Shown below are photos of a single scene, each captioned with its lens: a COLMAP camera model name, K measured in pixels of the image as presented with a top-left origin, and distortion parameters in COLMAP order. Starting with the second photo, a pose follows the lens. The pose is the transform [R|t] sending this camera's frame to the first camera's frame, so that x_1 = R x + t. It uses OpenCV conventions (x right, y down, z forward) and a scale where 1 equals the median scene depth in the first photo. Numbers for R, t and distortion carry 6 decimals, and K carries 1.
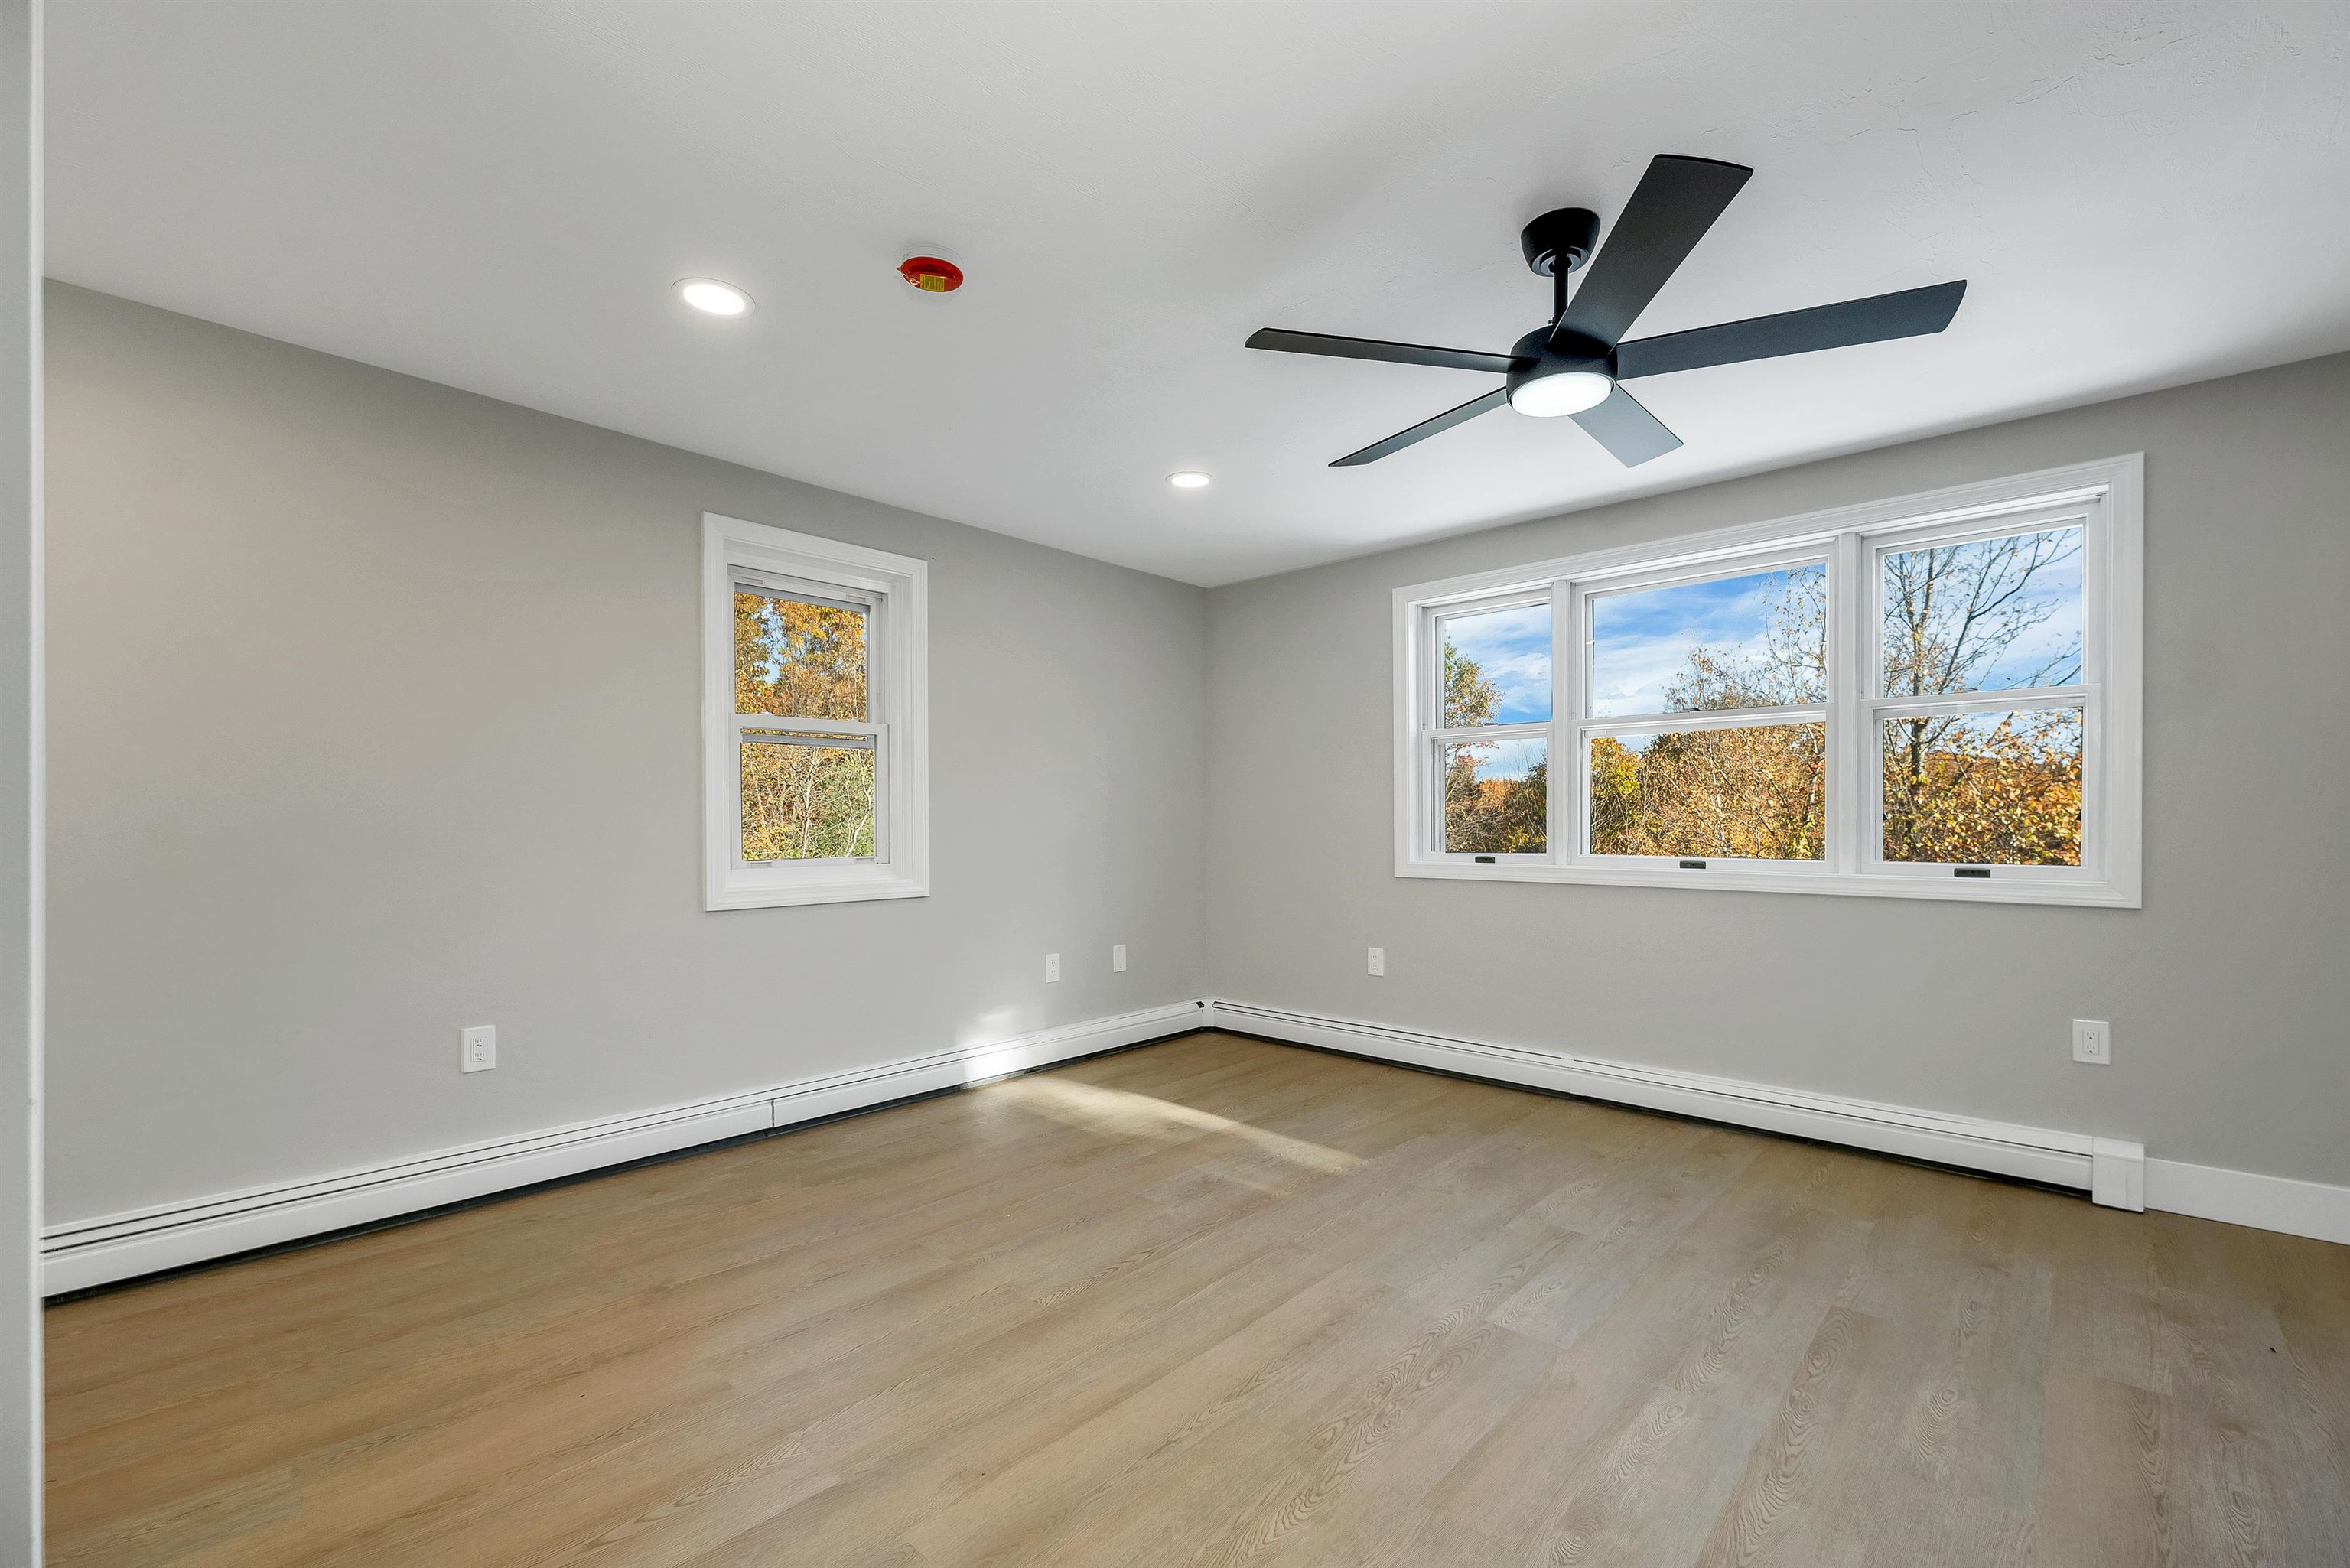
lens RADIAL K [[970.0, 0, 1176.1], [0, 970.0, 798.6], [0, 0, 1]] dist [0.000752, 0.000040]
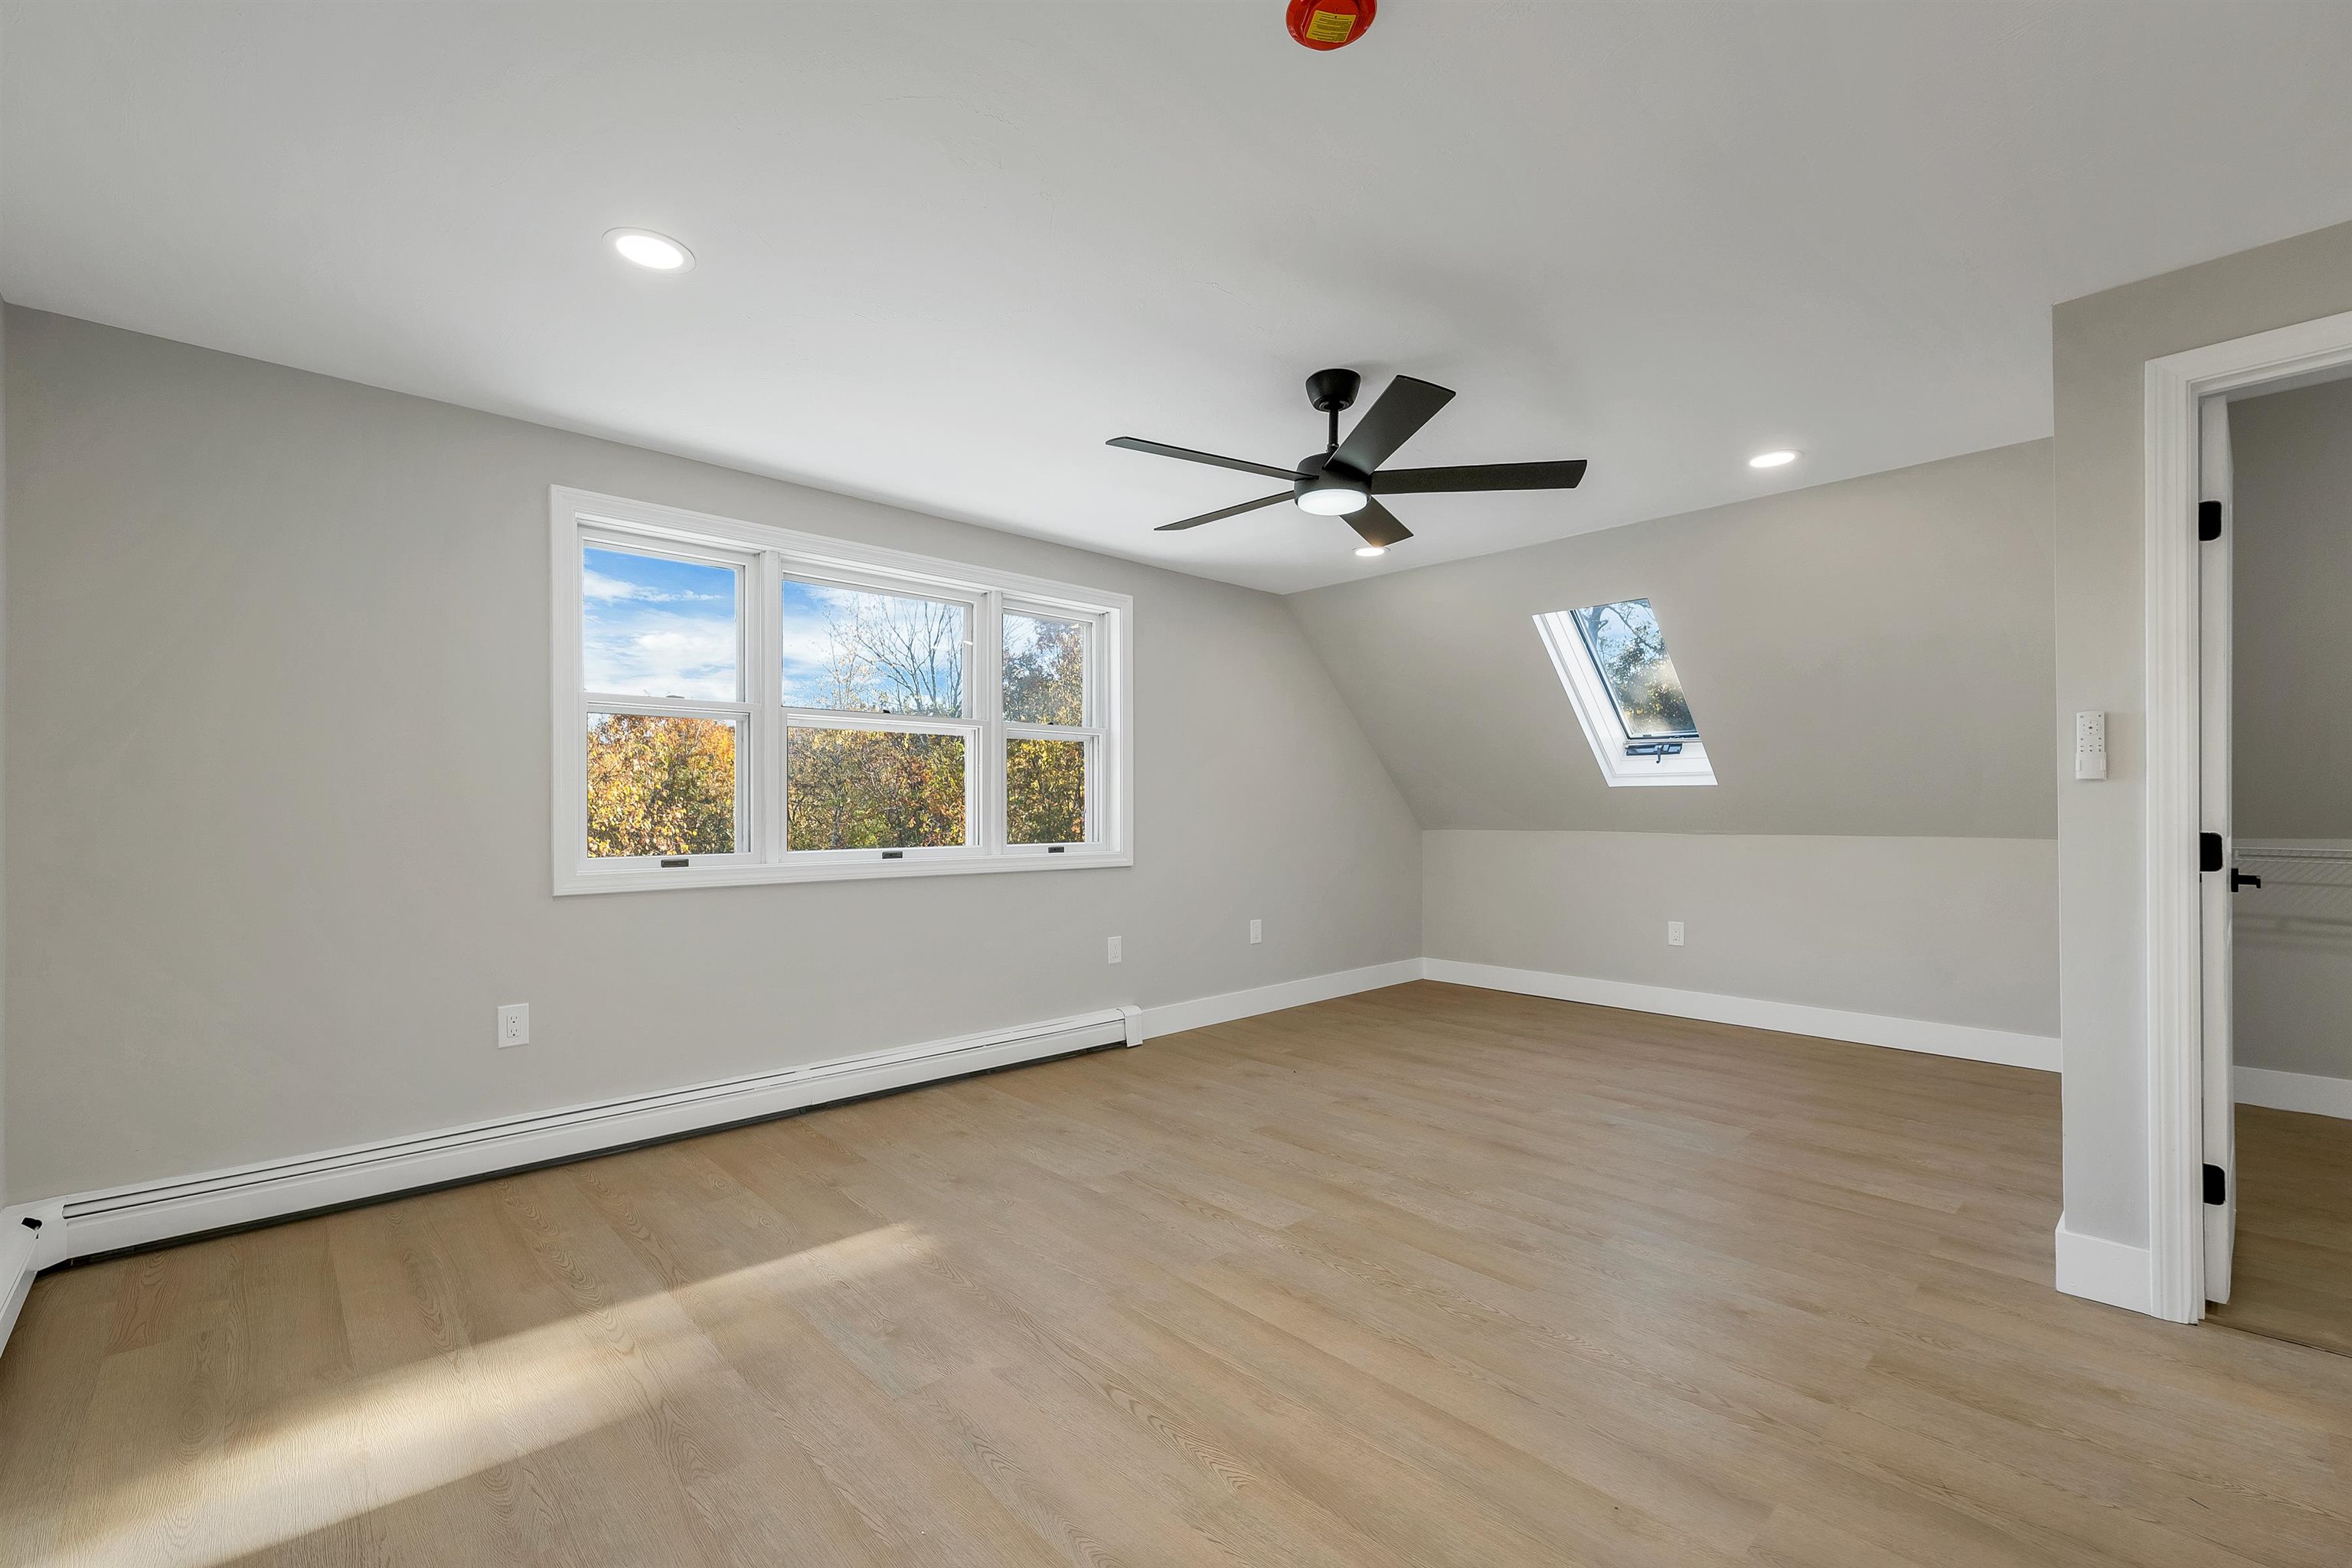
lens RADIAL K [[964.0, 0, 1172.7], [0, 964.0, 792.1], [0, 0, 1]] dist [0.001185, 0.000099]
pose [[0.100357, 0.025346, 0.994629, -0.589050], [-0.016739, 0.999577, -0.023783, 0.021711], [-0.994811, -0.014262, 0.100739, 0.678712]]
